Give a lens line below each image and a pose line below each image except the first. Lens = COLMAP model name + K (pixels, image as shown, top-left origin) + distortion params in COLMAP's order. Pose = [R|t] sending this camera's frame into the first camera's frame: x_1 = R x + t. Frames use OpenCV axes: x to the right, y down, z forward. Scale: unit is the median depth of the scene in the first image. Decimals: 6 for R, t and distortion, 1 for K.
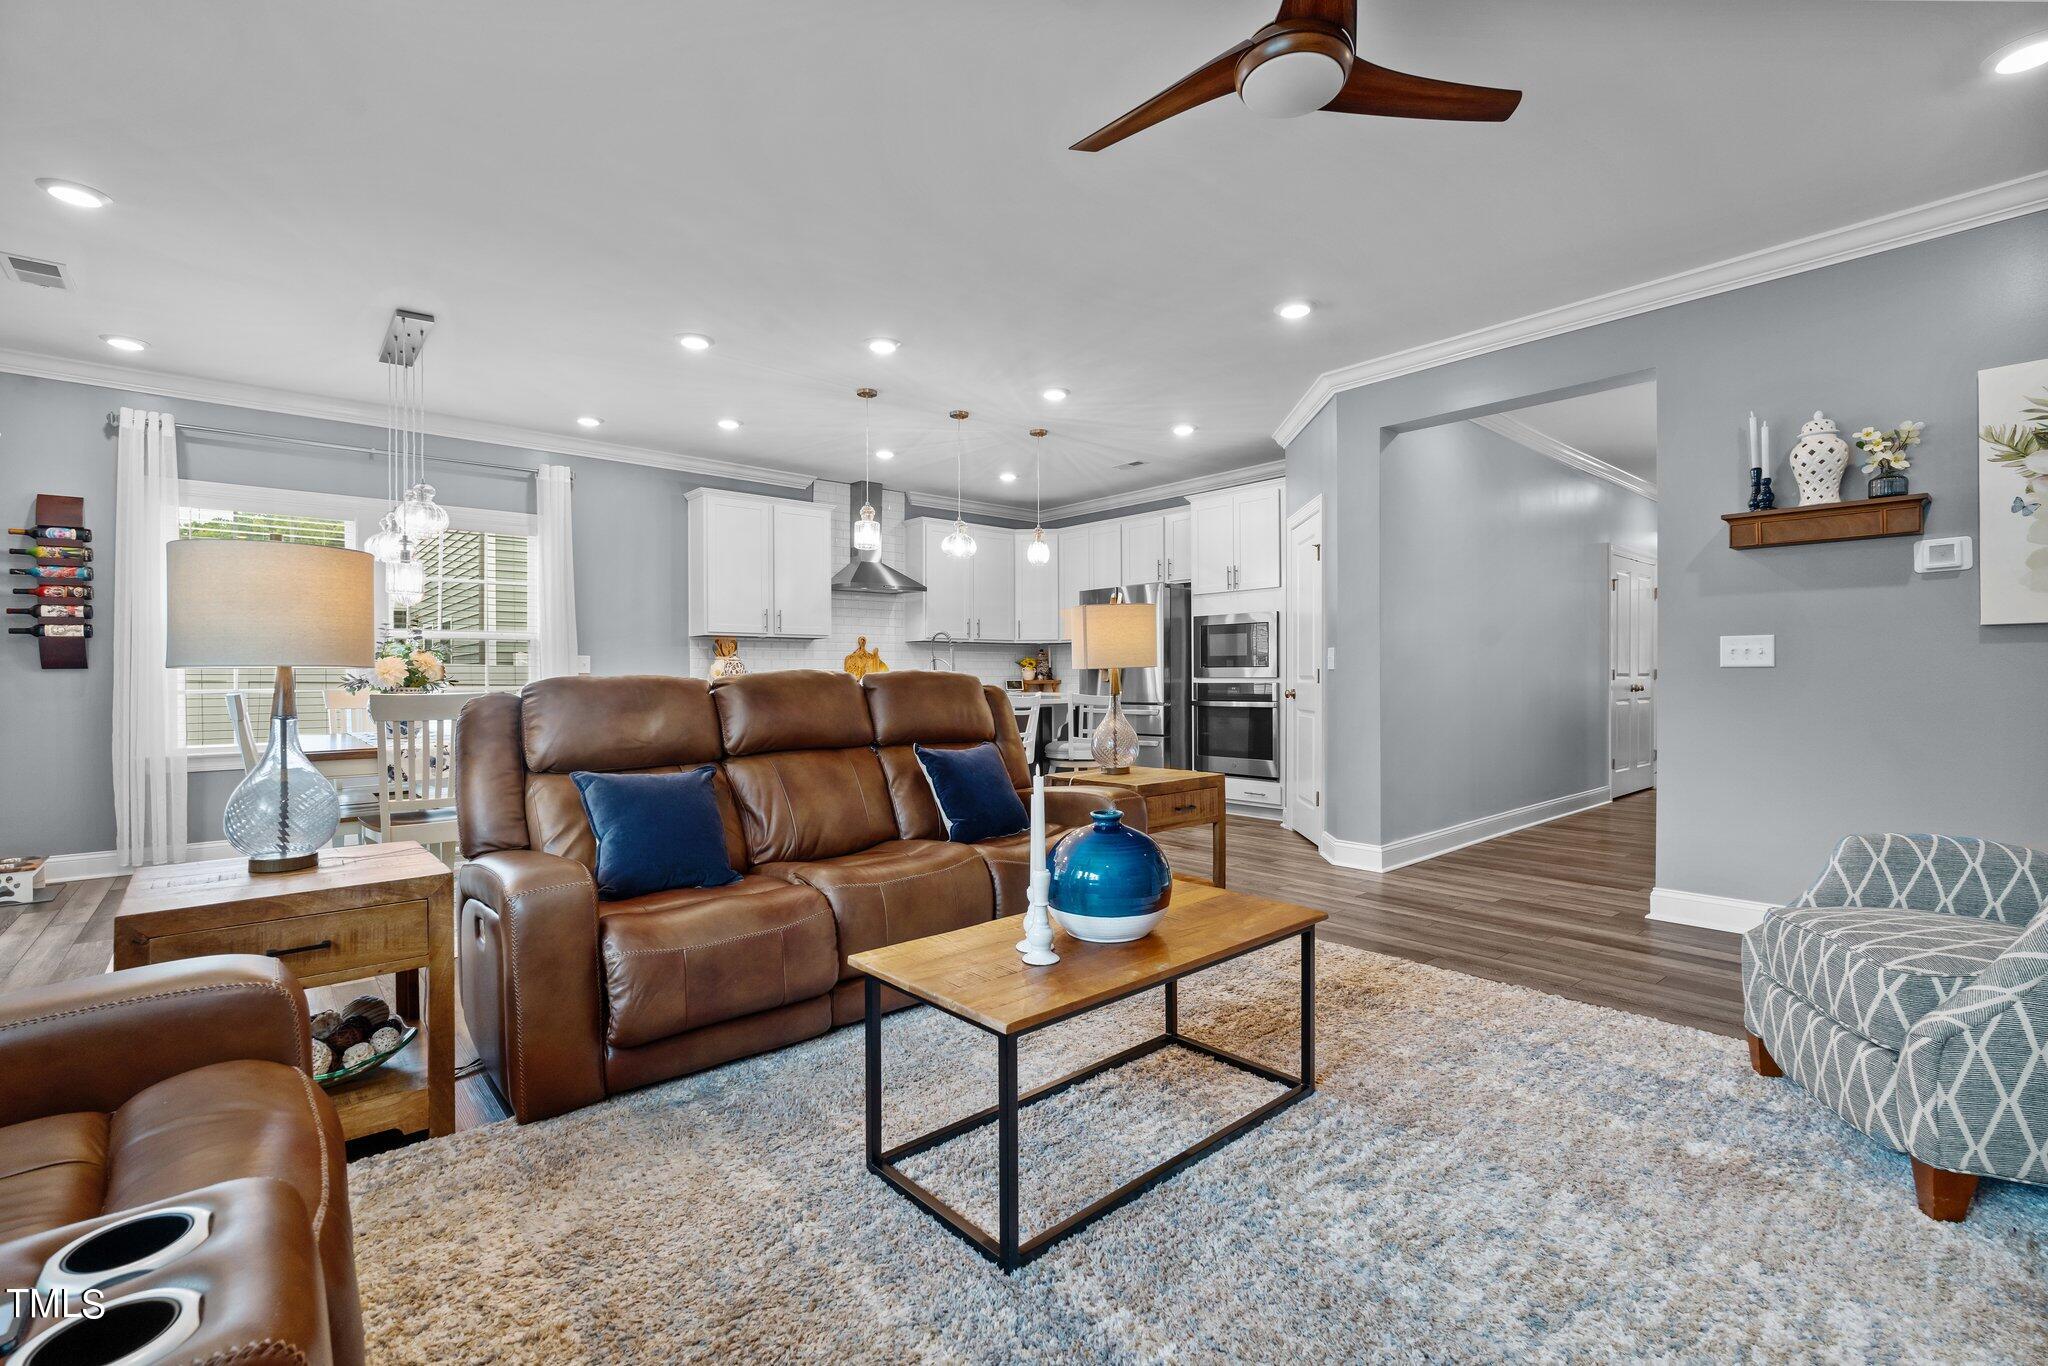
lens RADIAL K [[890.9, 0, 1022.3], [0, 890.9, 680.0], [0, 0, 1]] dist [-0.008335, 0.000704]
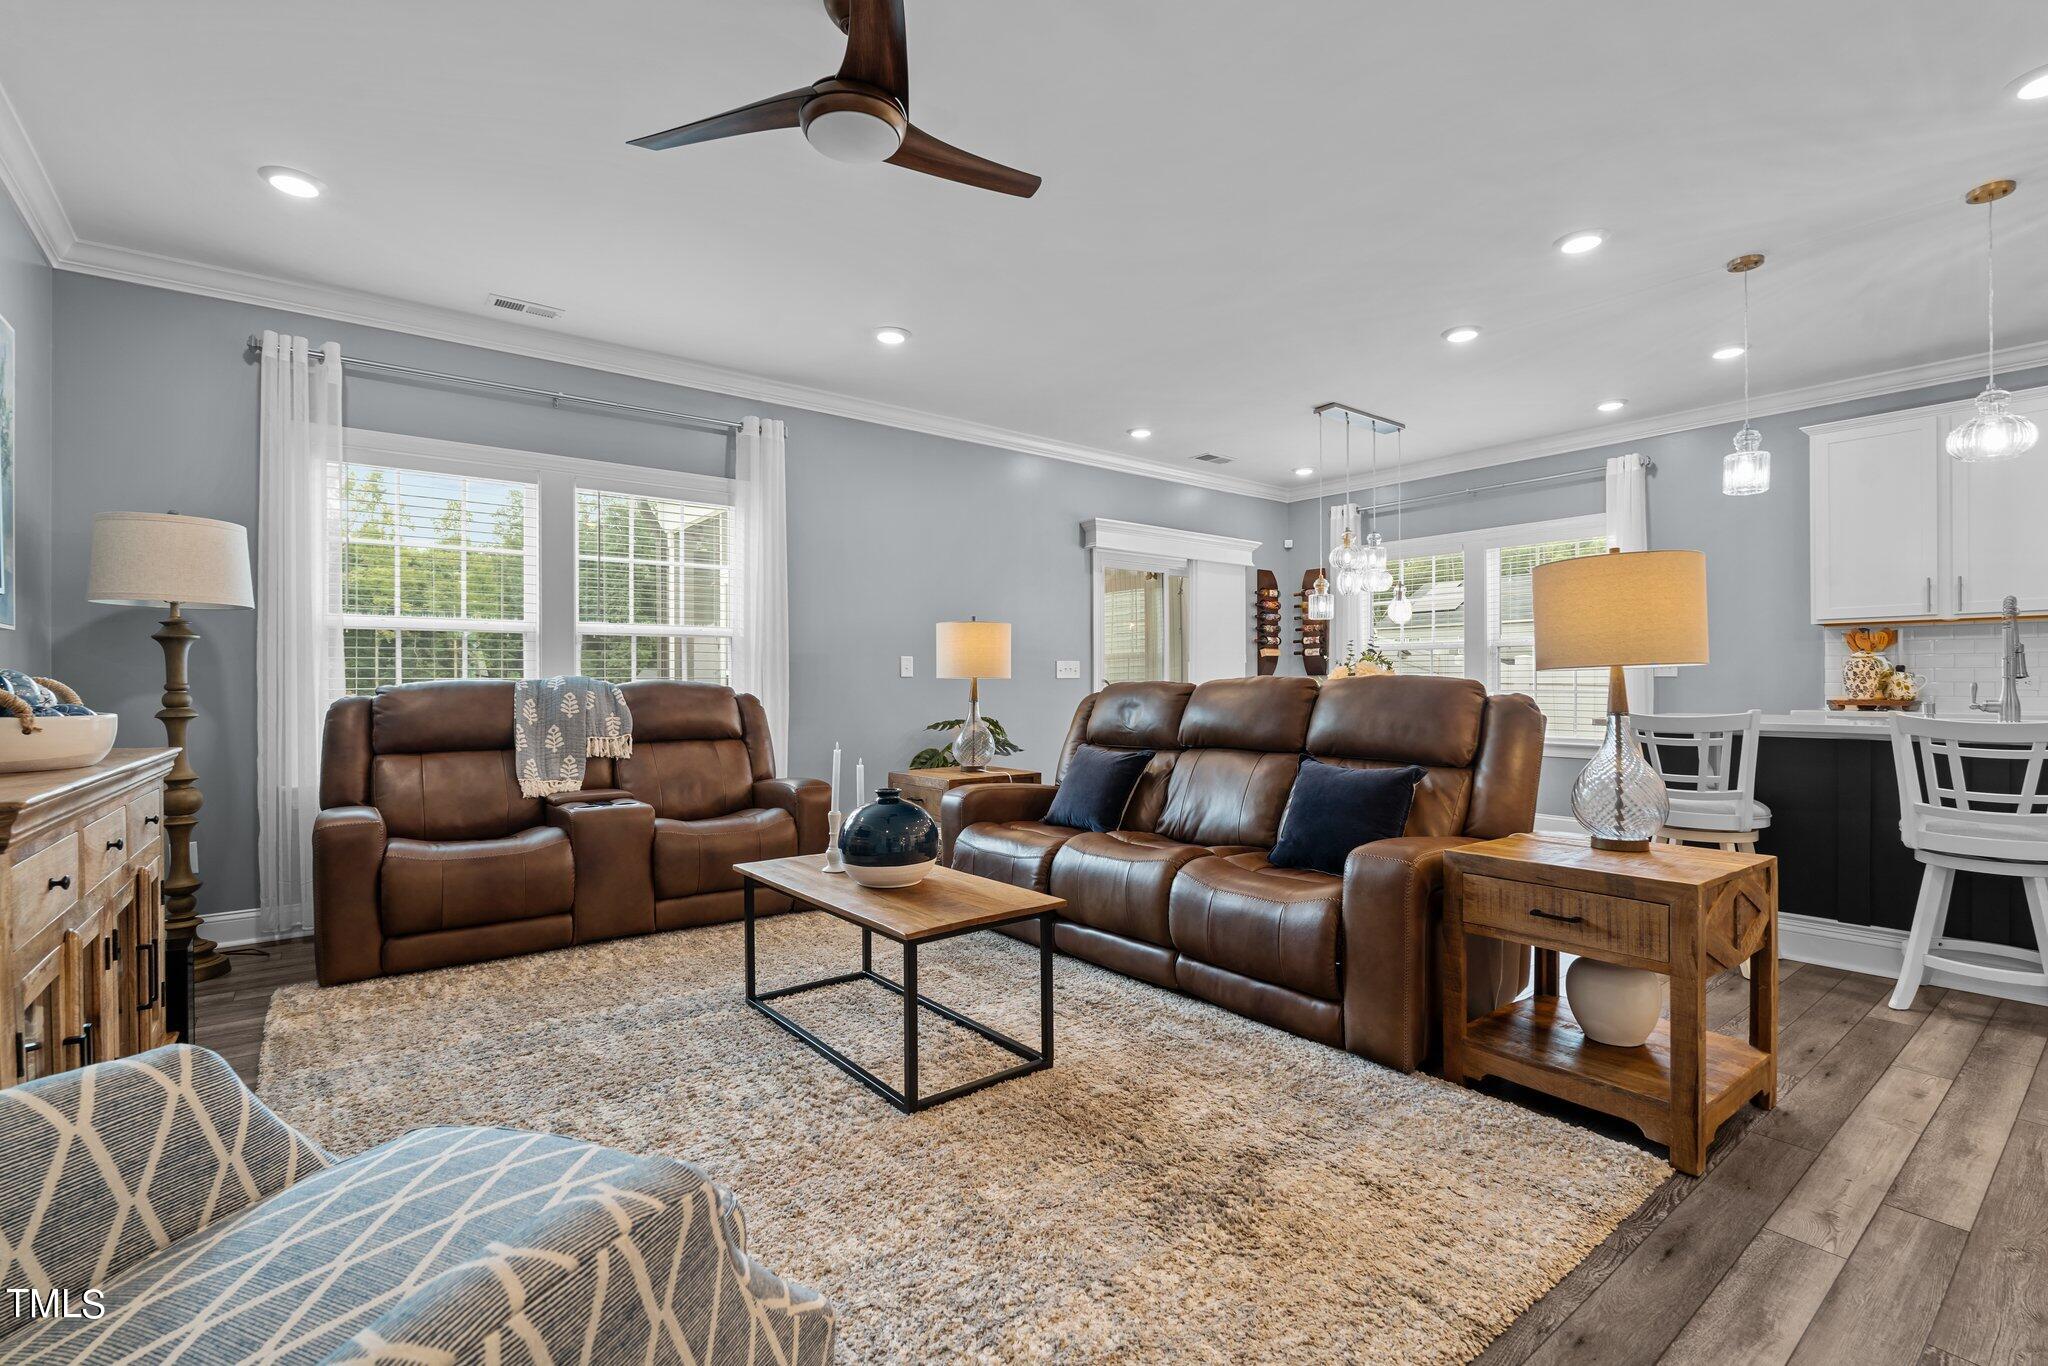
lens RADIAL K [[912.2, 0, 1020.2], [0, 912.2, 683.5], [0, 0, 1]] dist [-0.008782, 0.000985]
pose [[-0.051194, 0.006888, -0.998665, 0.500813], [0.000224, 0.999976, 0.006885, -0.007671], [0.998689, 0.000129, -0.051195, 0.441948]]
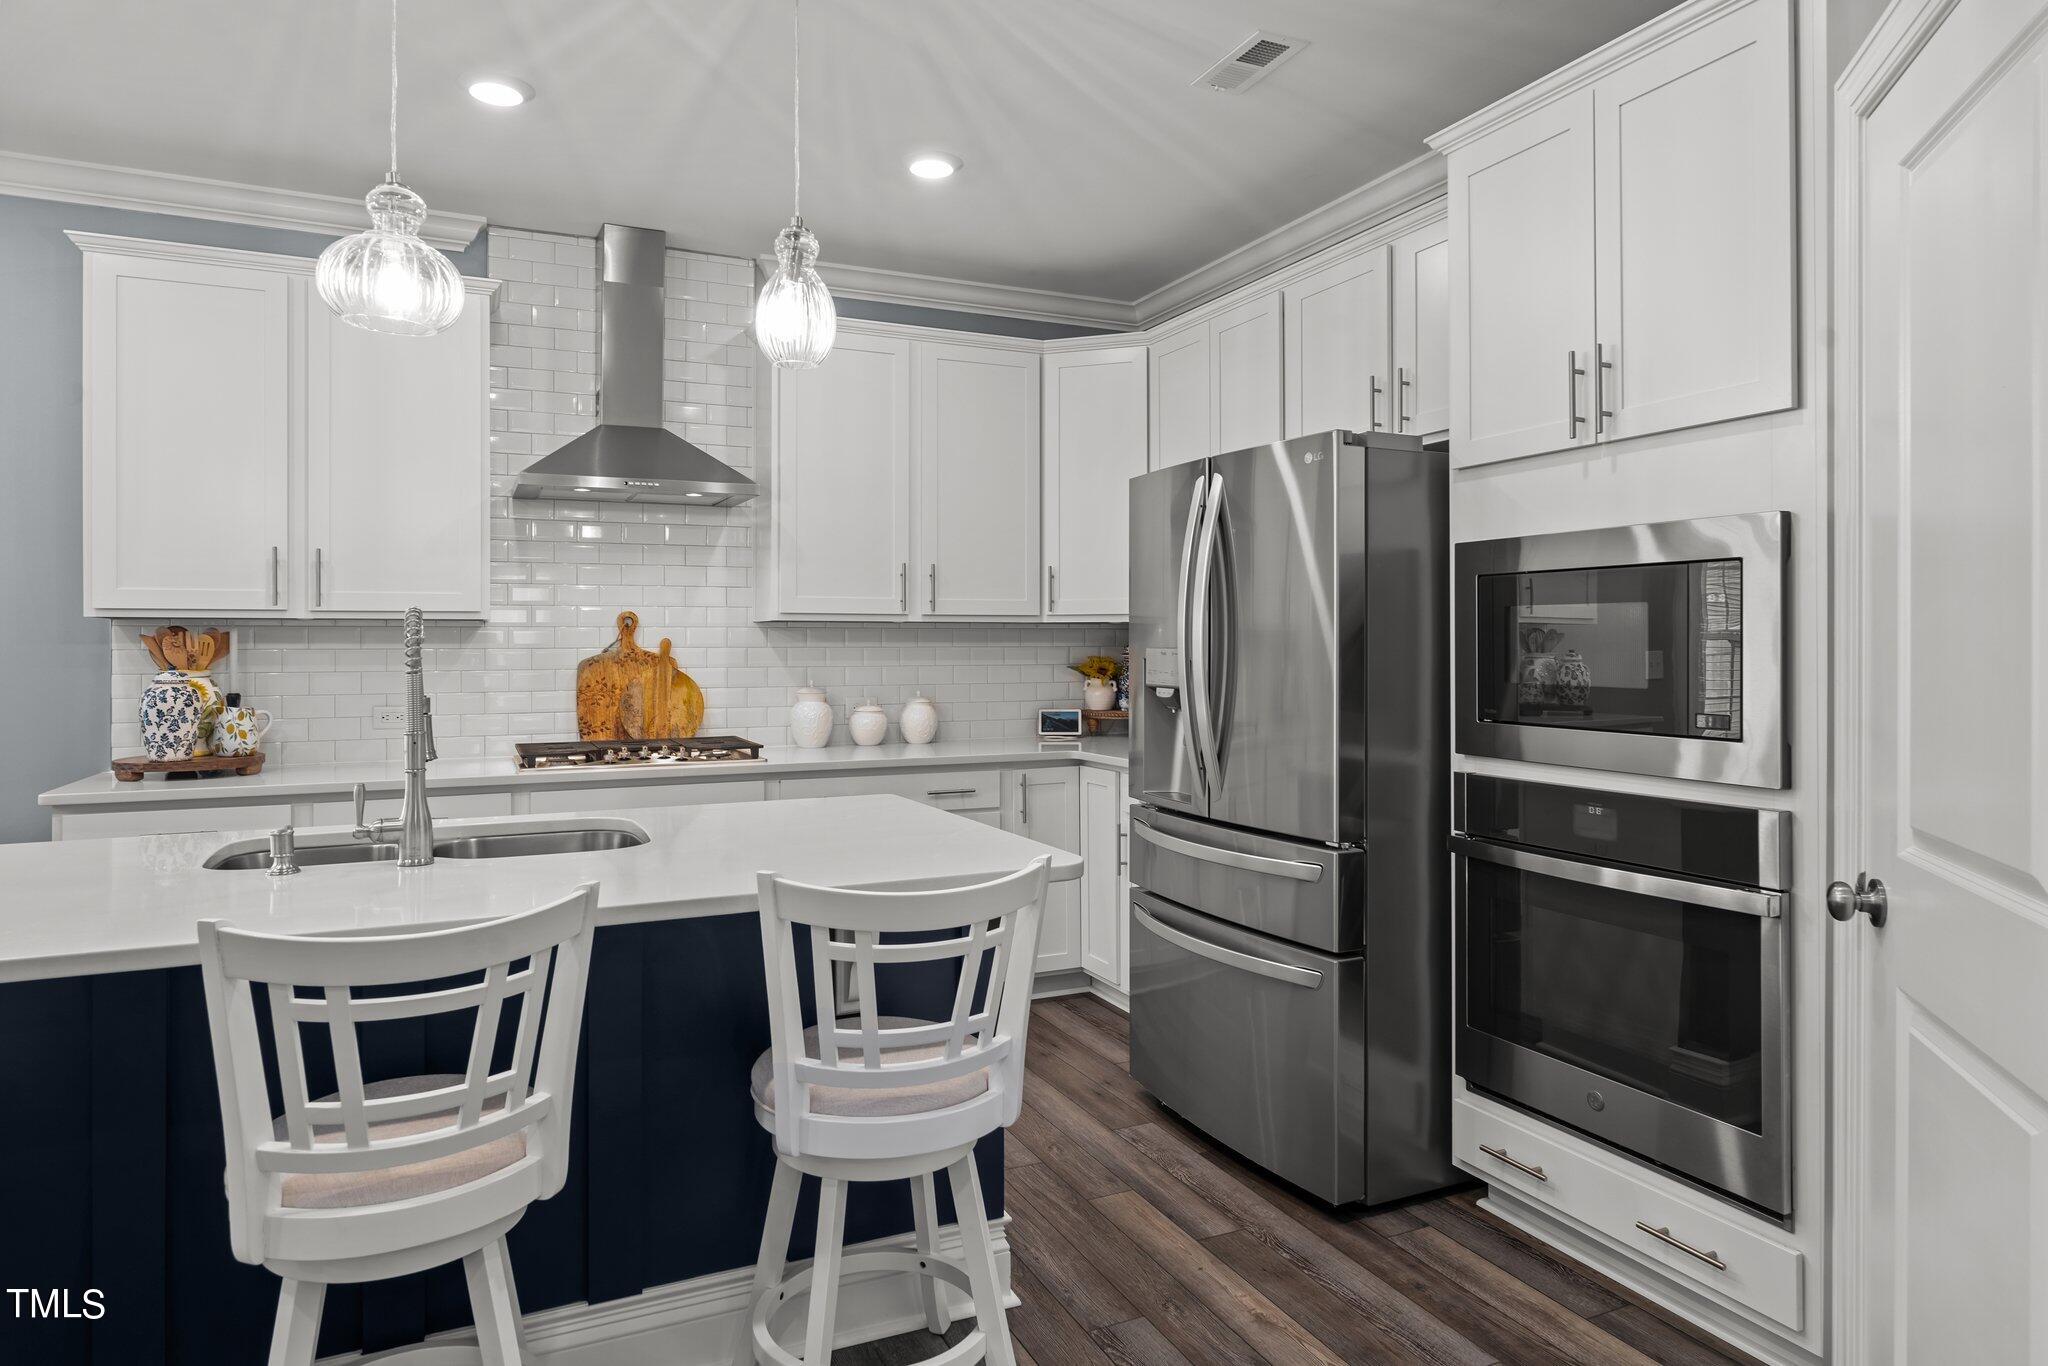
lens RADIAL K [[1220.7, 0, 1019.2], [0, 1220.7, 644.1], [0, 0, 1]] dist [-0.000806, -0.000791]
pose [[0.960541, 0.001806, -0.278132, 0.202858], [-0.003174, 0.999985, -0.004468, -0.043964], [0.278120, 0.005174, 0.960532, 0.706530]]
